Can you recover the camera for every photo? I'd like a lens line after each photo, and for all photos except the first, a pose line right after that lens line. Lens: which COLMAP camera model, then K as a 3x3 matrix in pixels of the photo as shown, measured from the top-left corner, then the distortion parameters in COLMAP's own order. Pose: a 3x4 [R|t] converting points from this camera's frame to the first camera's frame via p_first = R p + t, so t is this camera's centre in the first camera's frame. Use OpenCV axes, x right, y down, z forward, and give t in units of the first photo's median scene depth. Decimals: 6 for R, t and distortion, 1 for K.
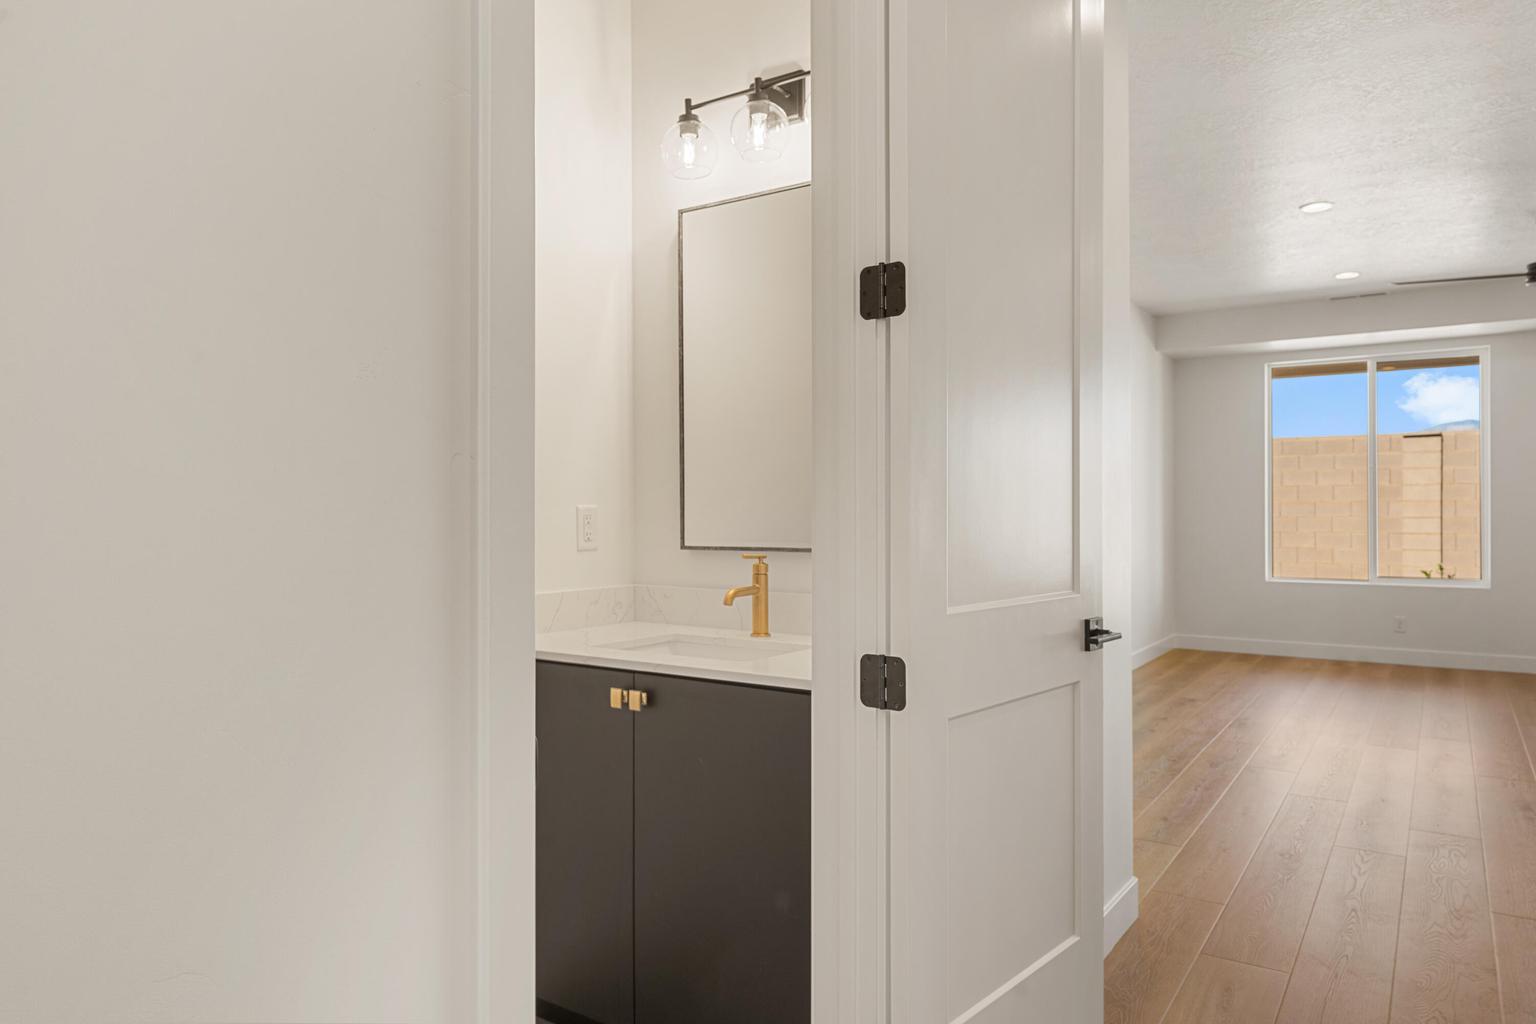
lens RADIAL K [[1031.2, 0, 763.8], [0, 1031.2, 513.3], [0, 0, 1]] dist [0.002163, 0.004774]
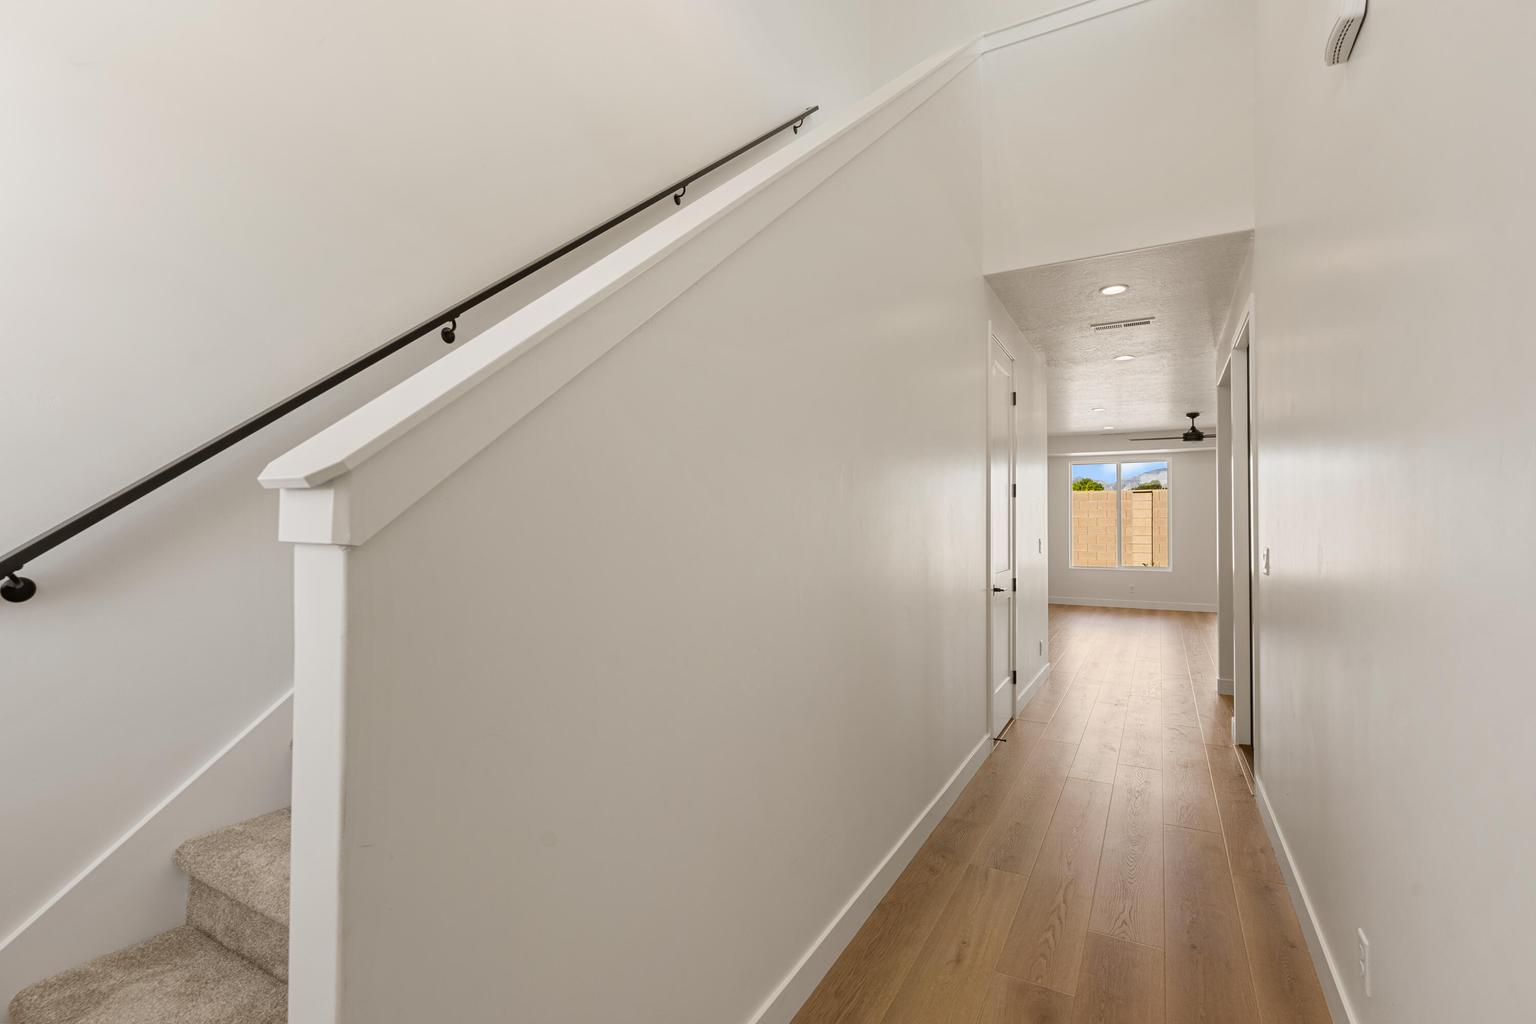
lens RADIAL K [[696.5, 0, 770.7], [0, 696.5, 512.0], [0, 0, 1]] dist [0.003419, 0.000357]
pose [[0.997159, 0.005532, 0.075121, -0.370714], [-0.004177, 0.999826, -0.018191, -0.033904], [-0.075208, 0.017825, 0.997009, -0.597741]]
